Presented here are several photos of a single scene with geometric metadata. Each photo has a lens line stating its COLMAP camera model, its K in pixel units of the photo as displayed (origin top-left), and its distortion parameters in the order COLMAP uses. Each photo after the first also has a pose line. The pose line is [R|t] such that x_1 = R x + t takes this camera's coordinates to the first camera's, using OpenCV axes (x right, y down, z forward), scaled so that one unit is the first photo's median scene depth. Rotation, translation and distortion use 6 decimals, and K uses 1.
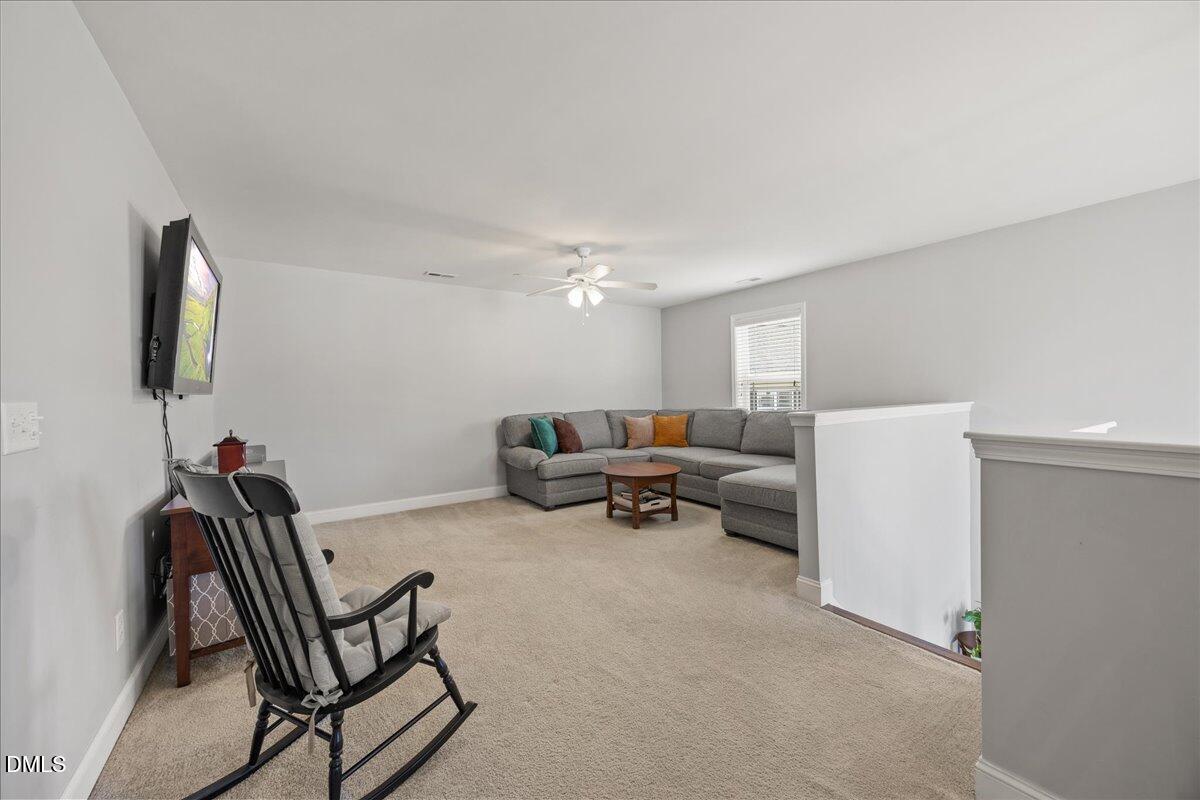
lens RADIAL K [[463.6, 0, 602.3], [0, 463.6, 395.1], [0, 0, 1]] dist [0.001709, 0.000514]
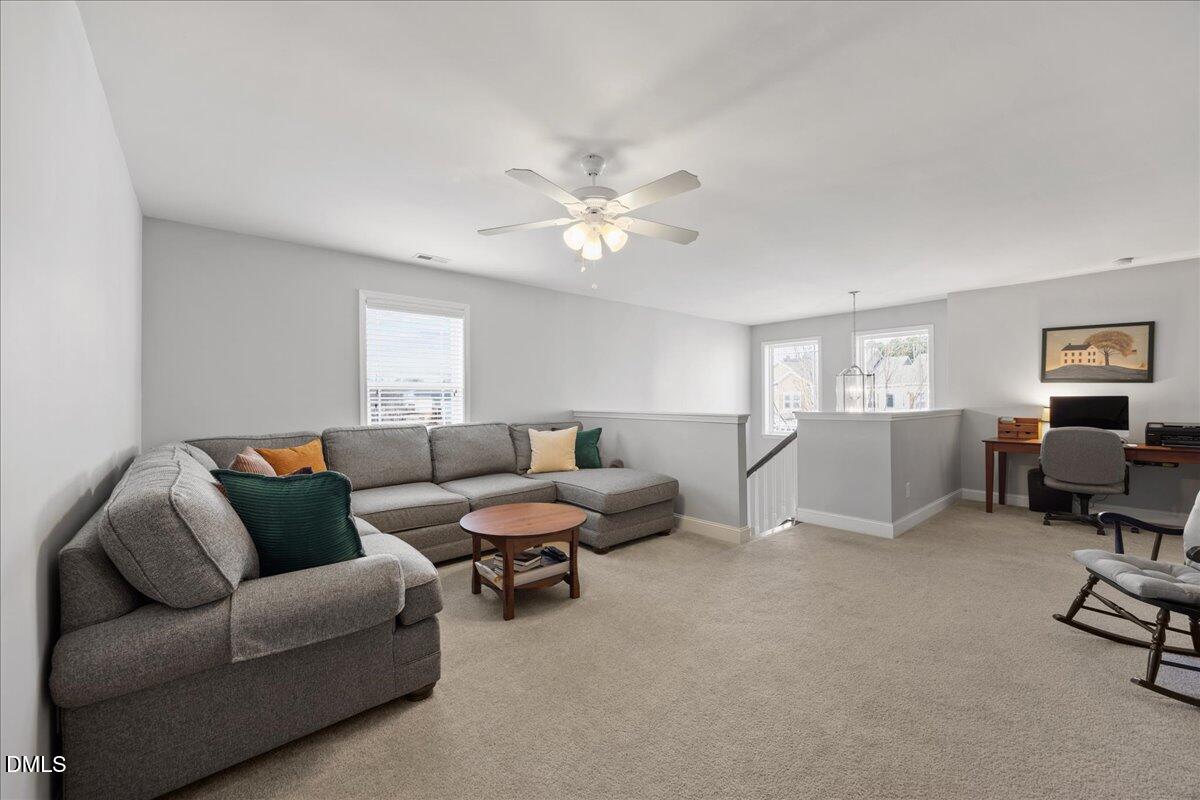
lens RADIAL K [[463.6, 0, 602.3], [0, 463.6, 395.1], [0, 0, 1]] dist [0.001709, 0.000514]
pose [[-0.136705, 0.024039, 0.990320, -0.536813], [0.004070, 0.999711, -0.023705, 0.001722], [-0.990603, 0.000790, -0.136763, 0.905249]]
